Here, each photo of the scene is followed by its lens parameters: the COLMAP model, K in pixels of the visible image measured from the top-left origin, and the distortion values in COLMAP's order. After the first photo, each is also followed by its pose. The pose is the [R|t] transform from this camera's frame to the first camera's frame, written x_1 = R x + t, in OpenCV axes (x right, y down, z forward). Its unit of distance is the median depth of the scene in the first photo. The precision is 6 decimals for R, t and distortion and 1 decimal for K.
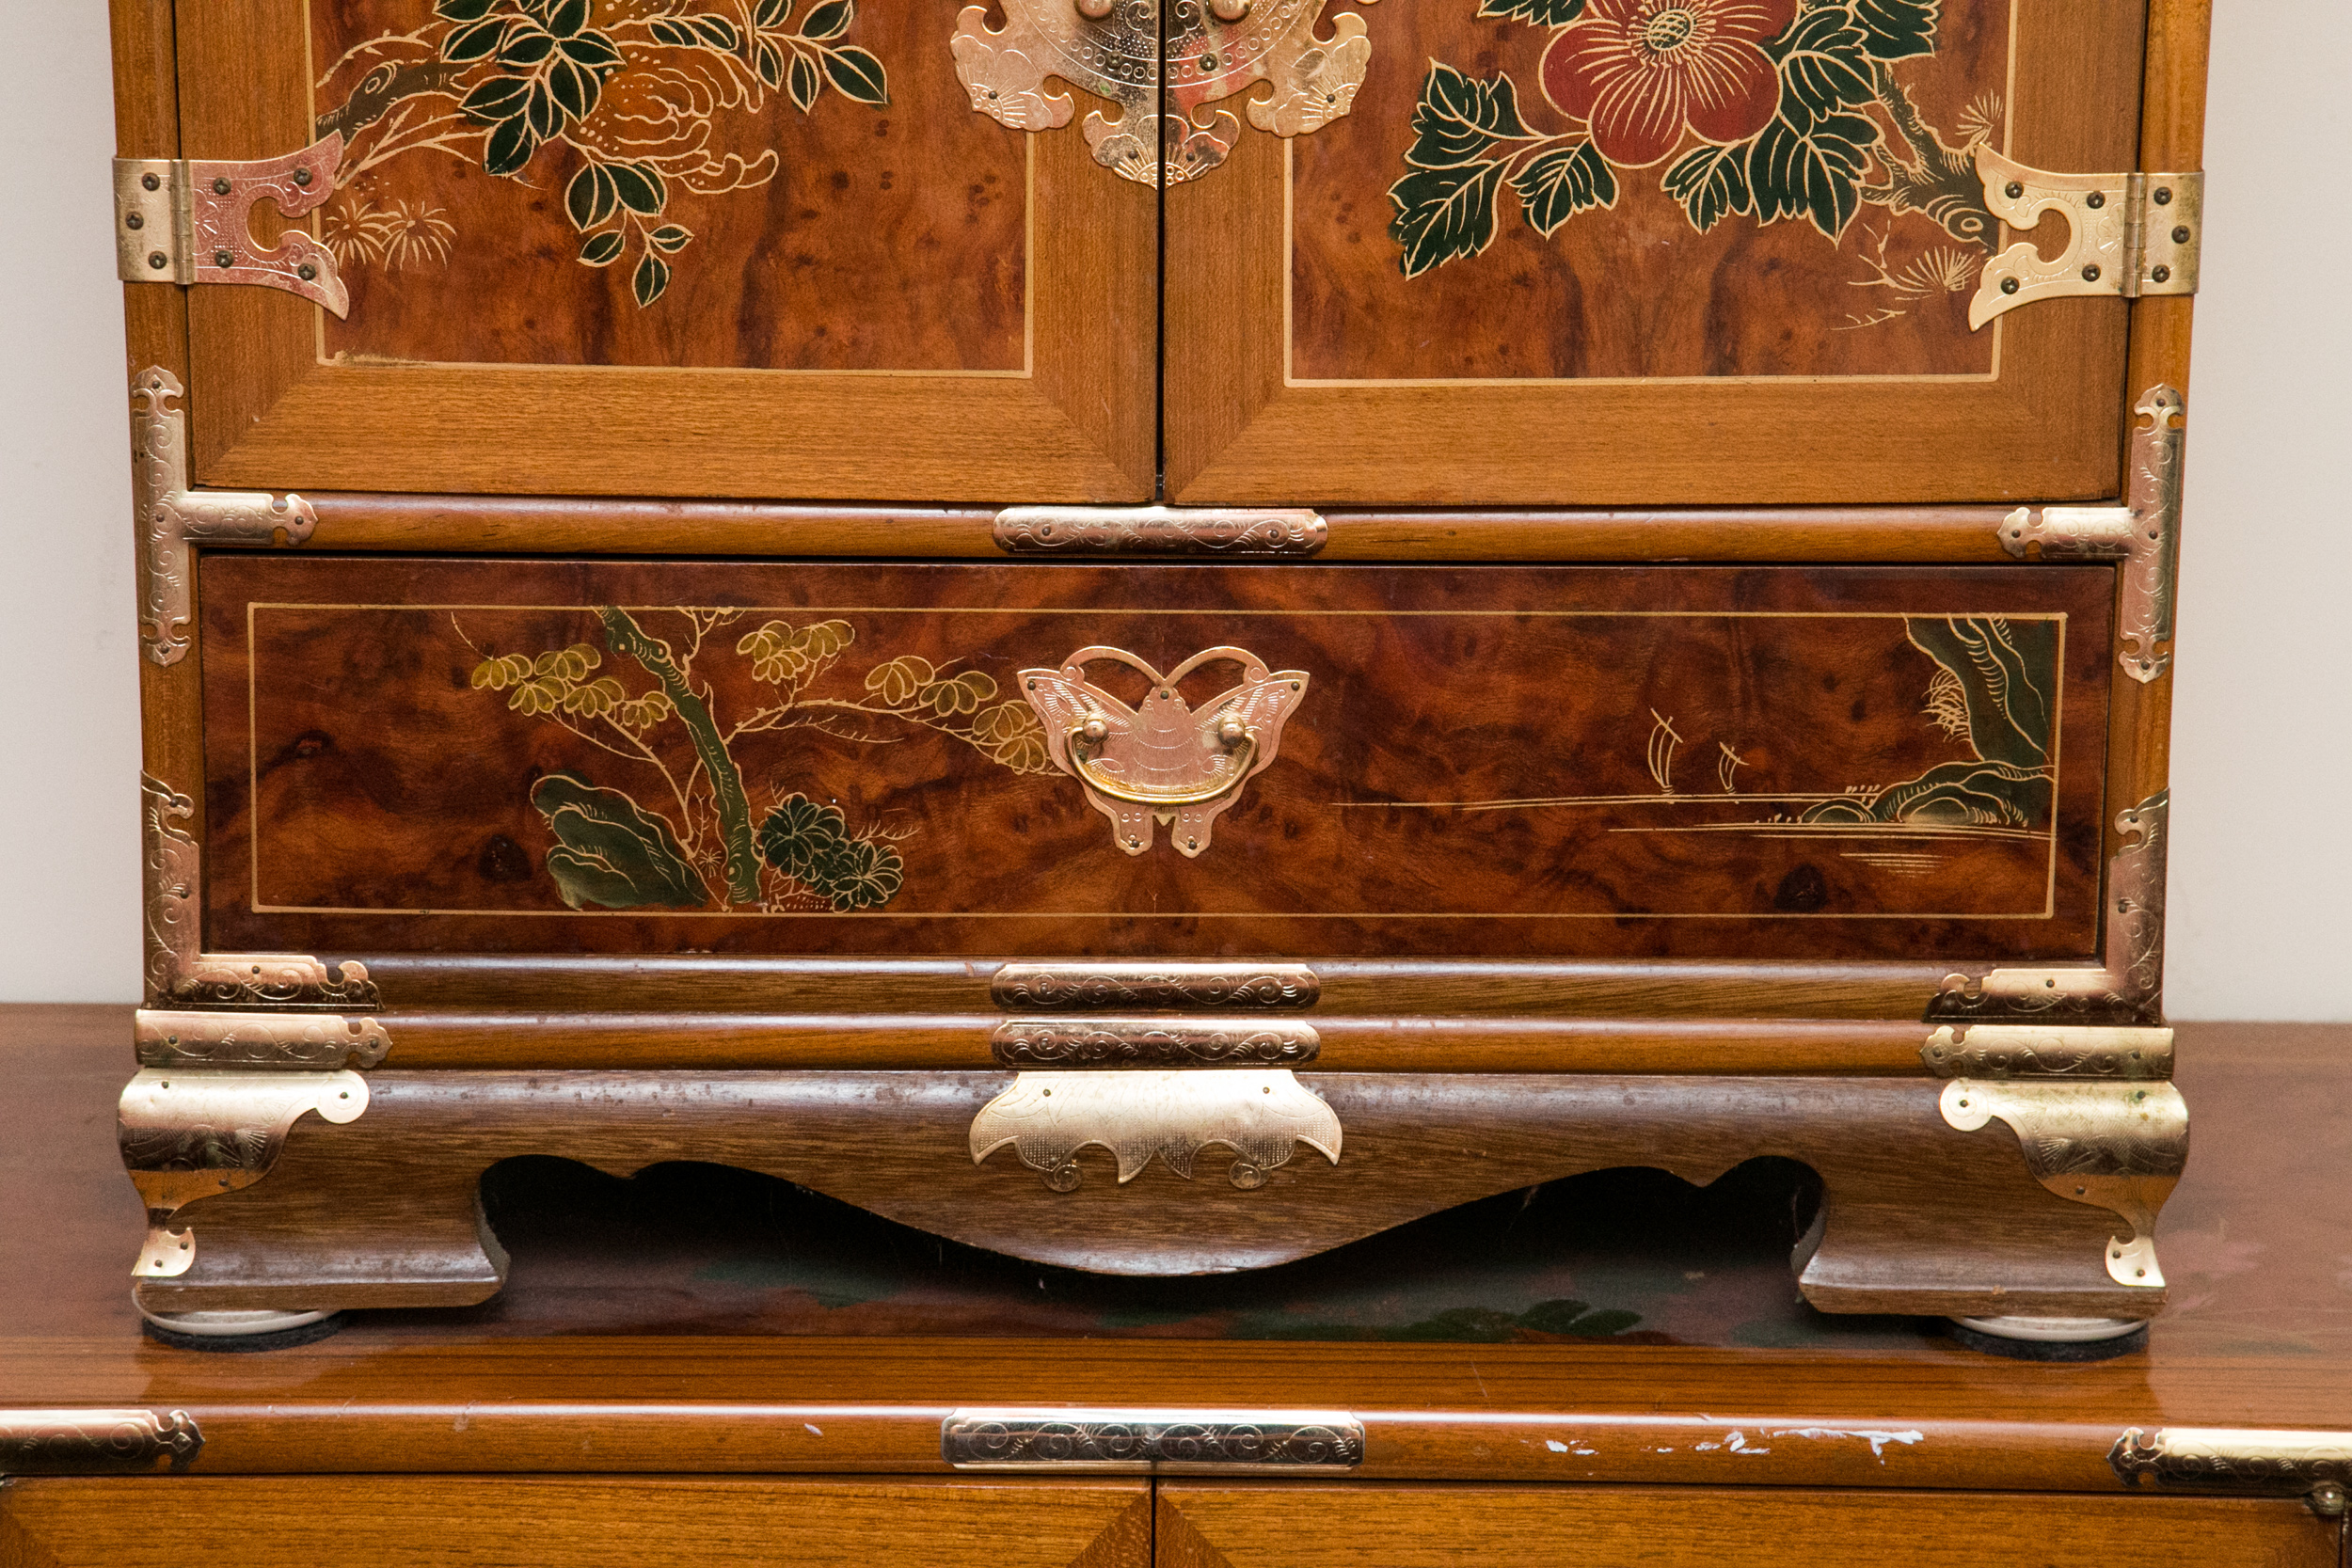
lens RADIAL K [[6554.0, 0, 1169.5], [0, 6554.0, 817.3], [0, 0, 1]] dist [0.607522, -0.432516]
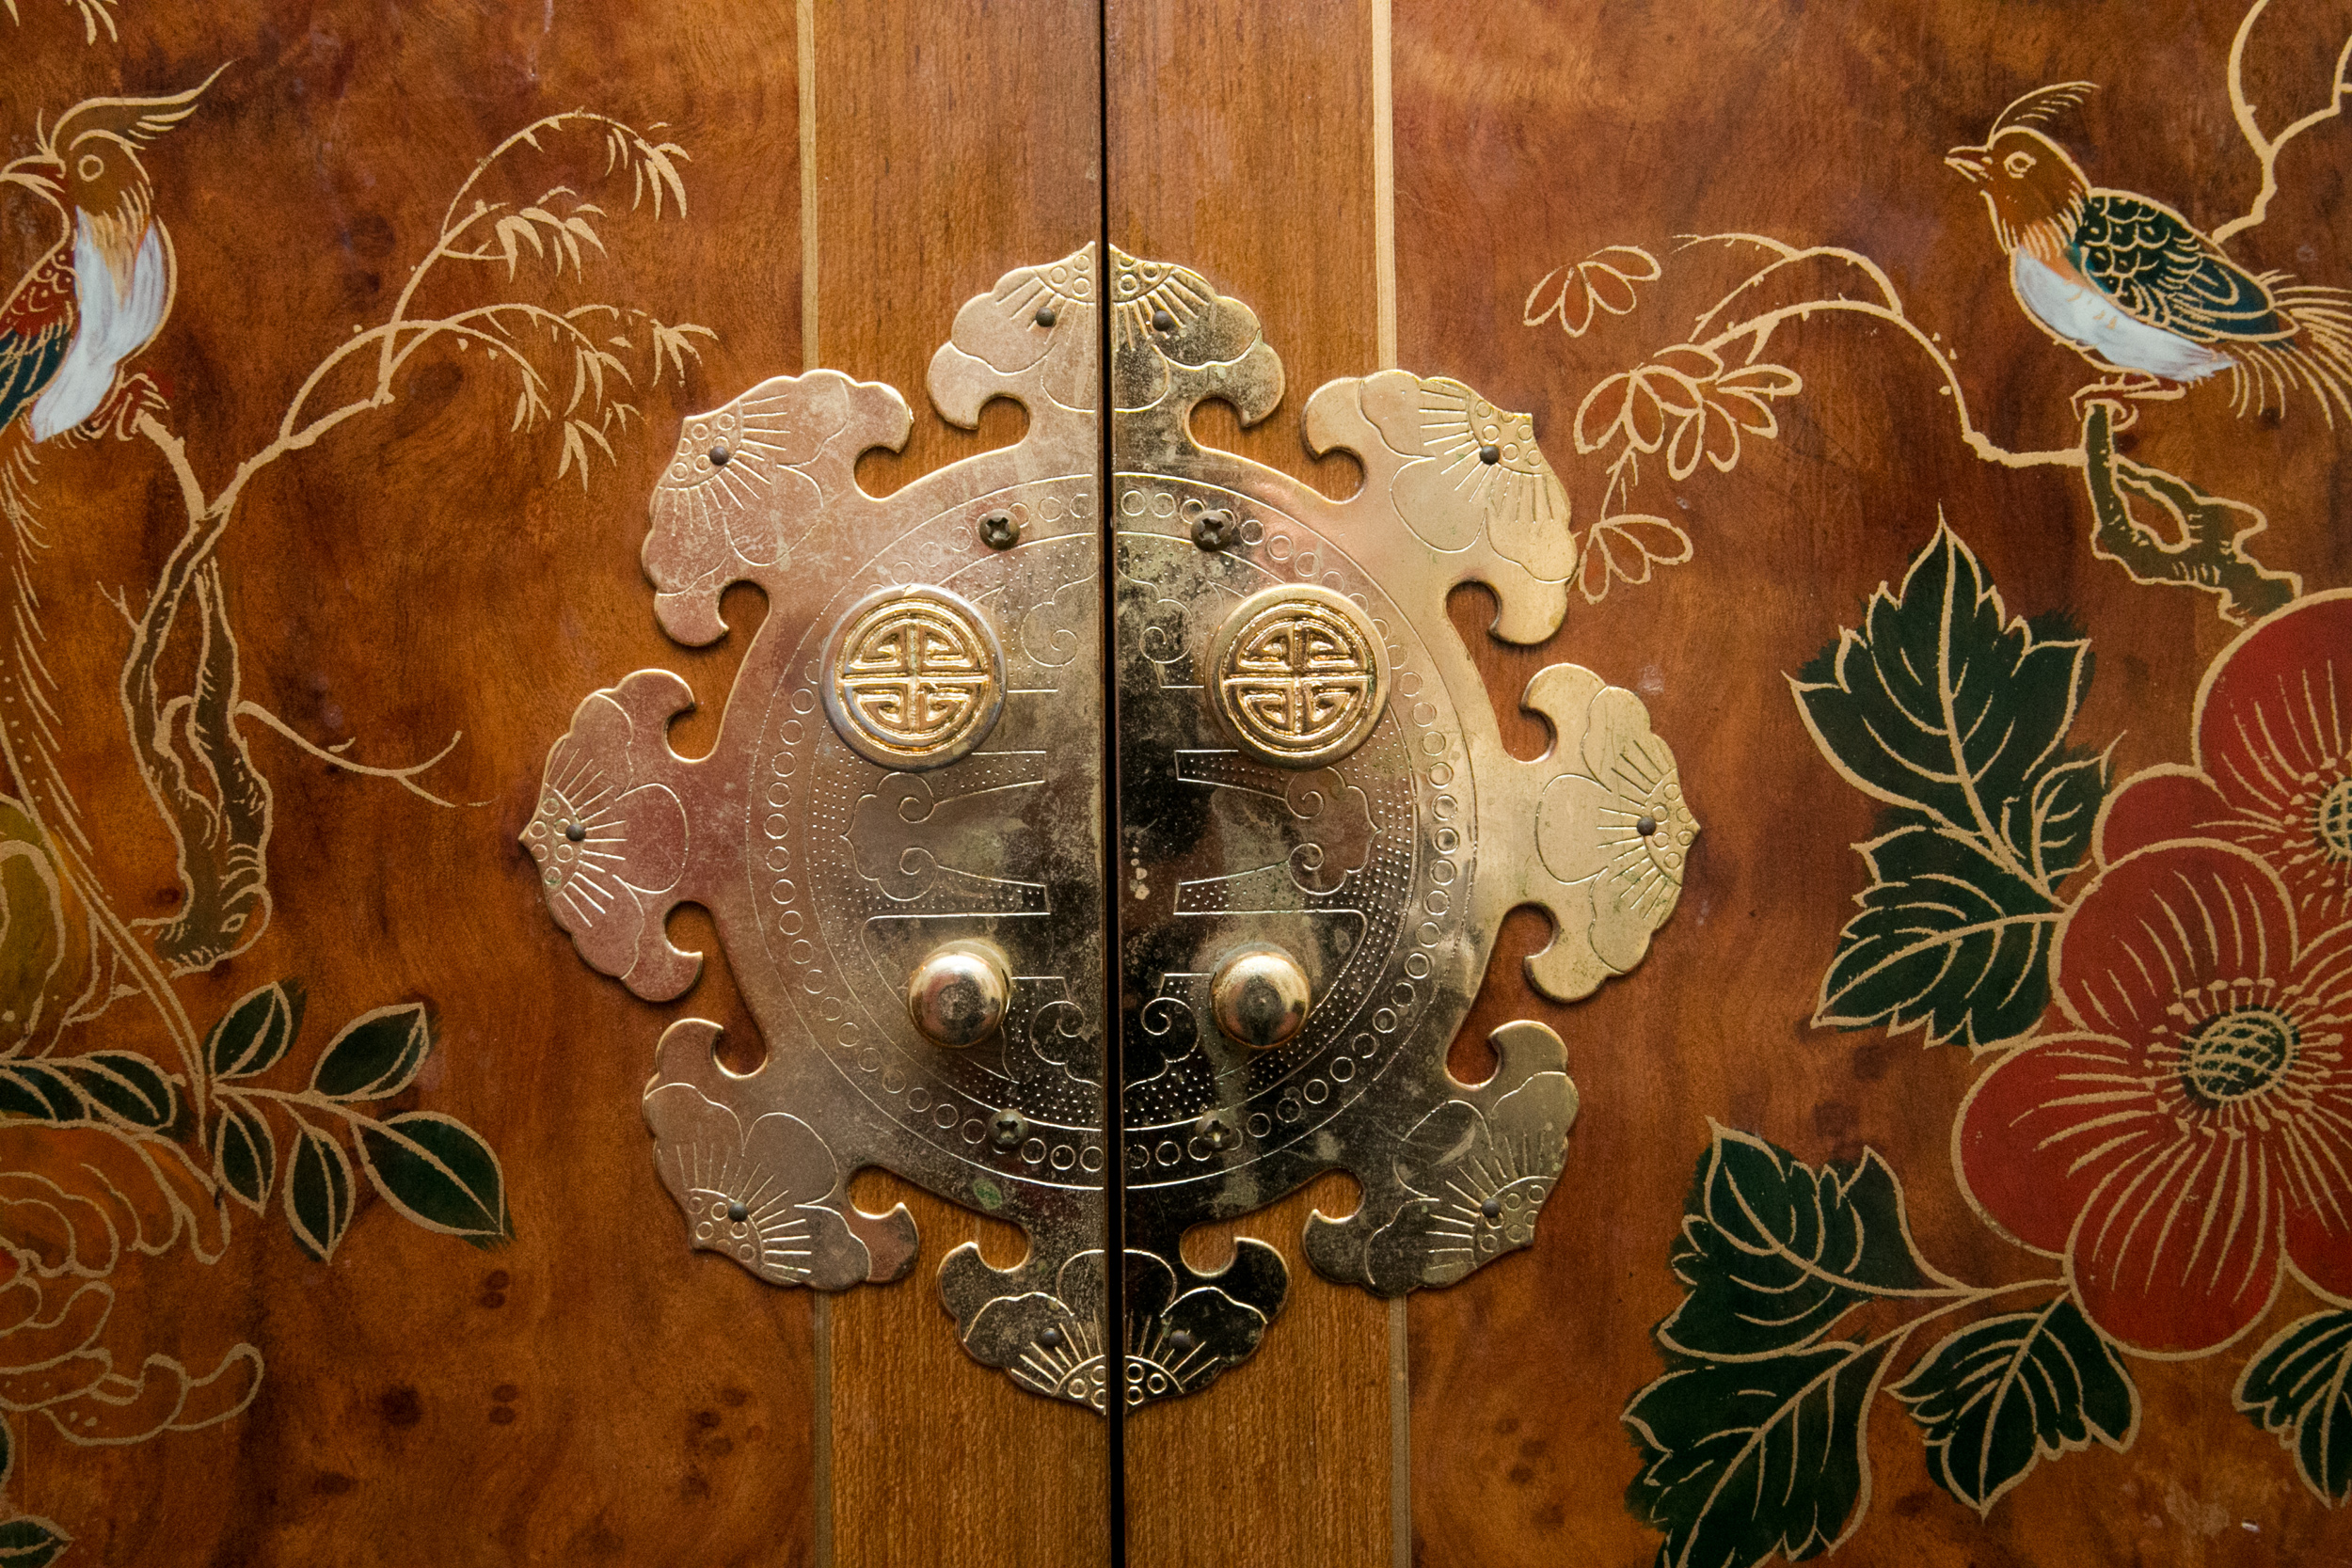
lens RADIAL K [[4078.5, 0, 1176.0], [0, 4078.5, 784.0], [0, 0, 1]] dist [0.088133, 0.238949]
pose [[0.999655, -0.015860, -0.020933, 0.009316], [0.011478, 0.980745, -0.194954, -0.083167], [0.023622, 0.194647, 0.980589, 0.720226]]
